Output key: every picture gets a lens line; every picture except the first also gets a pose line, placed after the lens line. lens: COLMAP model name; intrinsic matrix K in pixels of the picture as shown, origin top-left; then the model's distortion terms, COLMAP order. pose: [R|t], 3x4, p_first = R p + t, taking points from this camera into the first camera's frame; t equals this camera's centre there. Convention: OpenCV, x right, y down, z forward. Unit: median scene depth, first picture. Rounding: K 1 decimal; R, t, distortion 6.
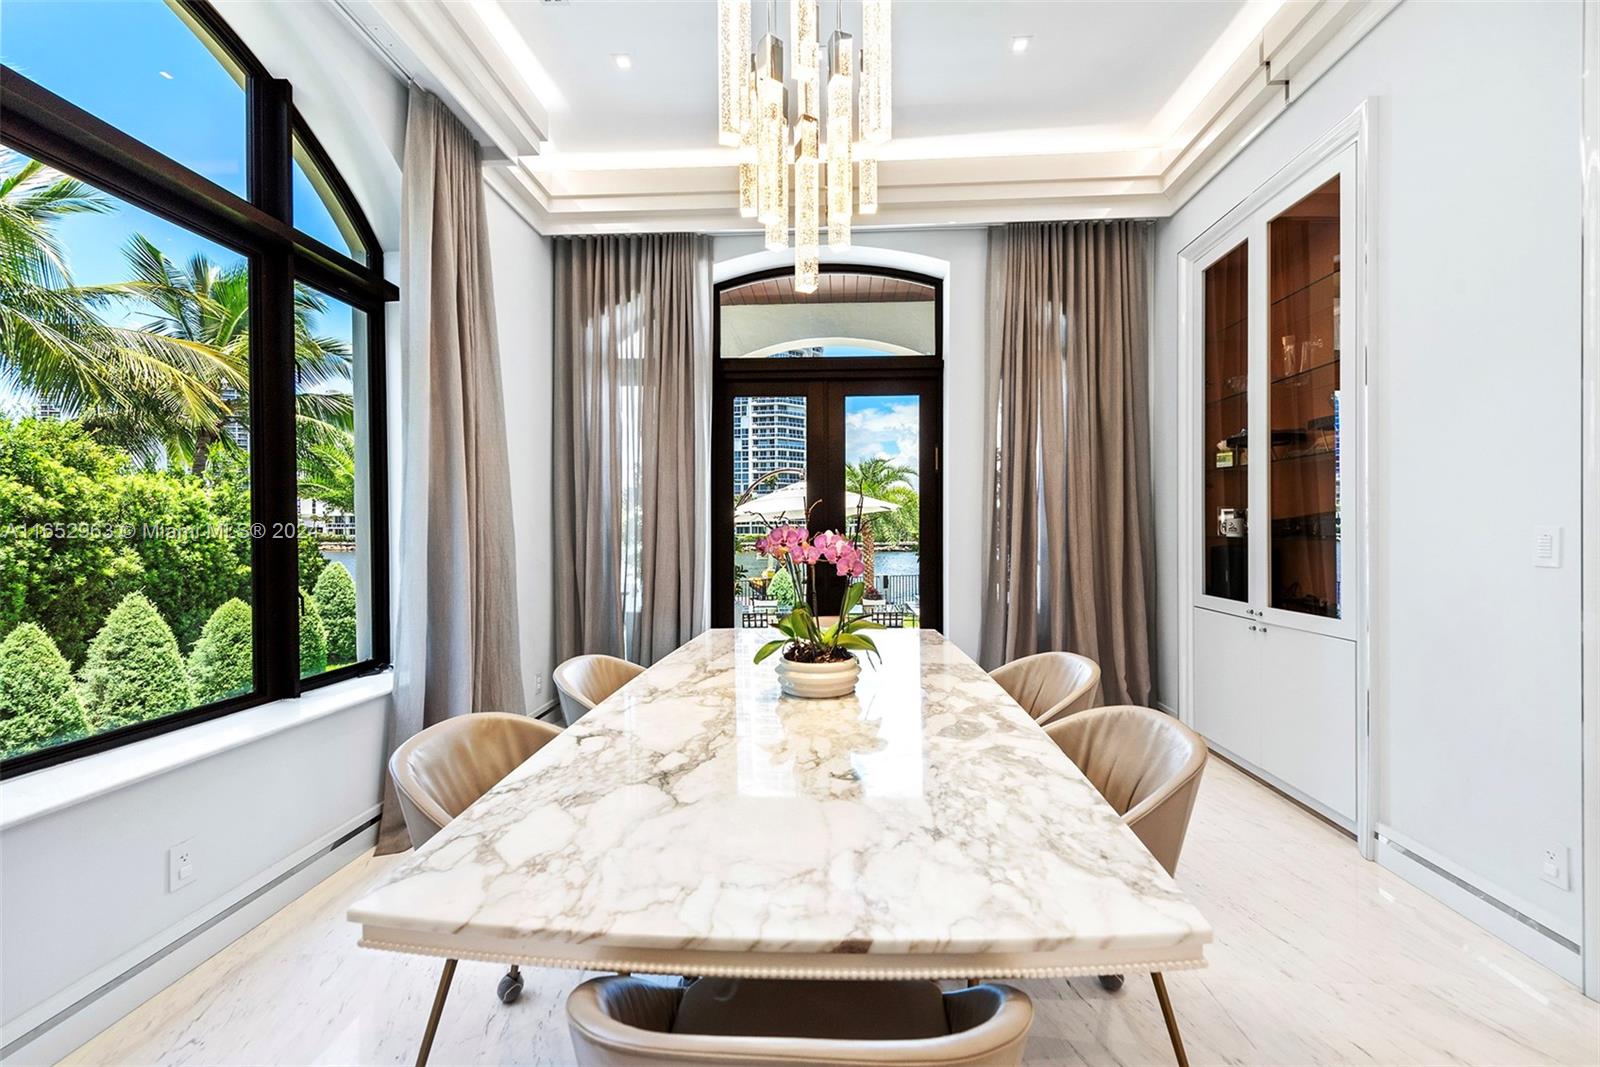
lens RADIAL K [[634.1, 0, 813.9], [0, 634.1, 541.7], [0, 0, 1]] dist [0.003562, -0.002878]
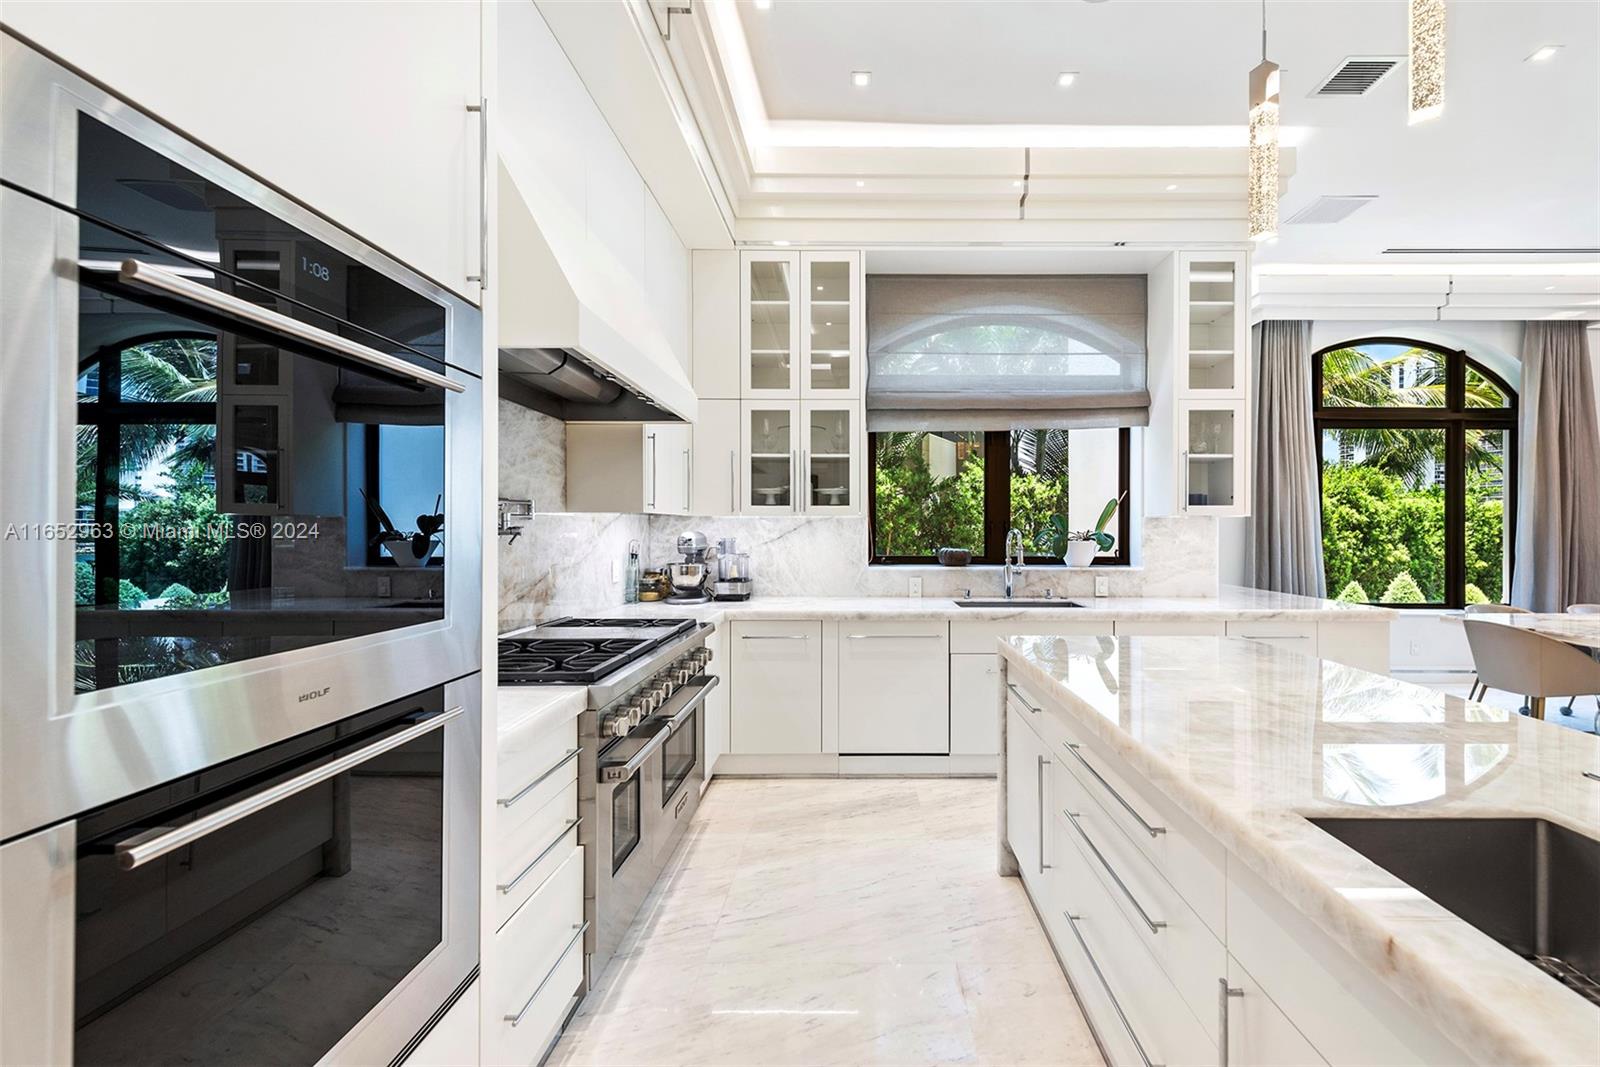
lens RADIAL K [[634.1, 0, 857.8], [0, 634.1, 532.3], [0, 0, 1]] dist [0.003562, -0.002878]
pose [[0.042695, 0.009490, -0.999043, 0.464056], [-0.022865, 0.999702, 0.008519, -0.003390], [0.998826, 0.022480, 0.042899, -0.443759]]
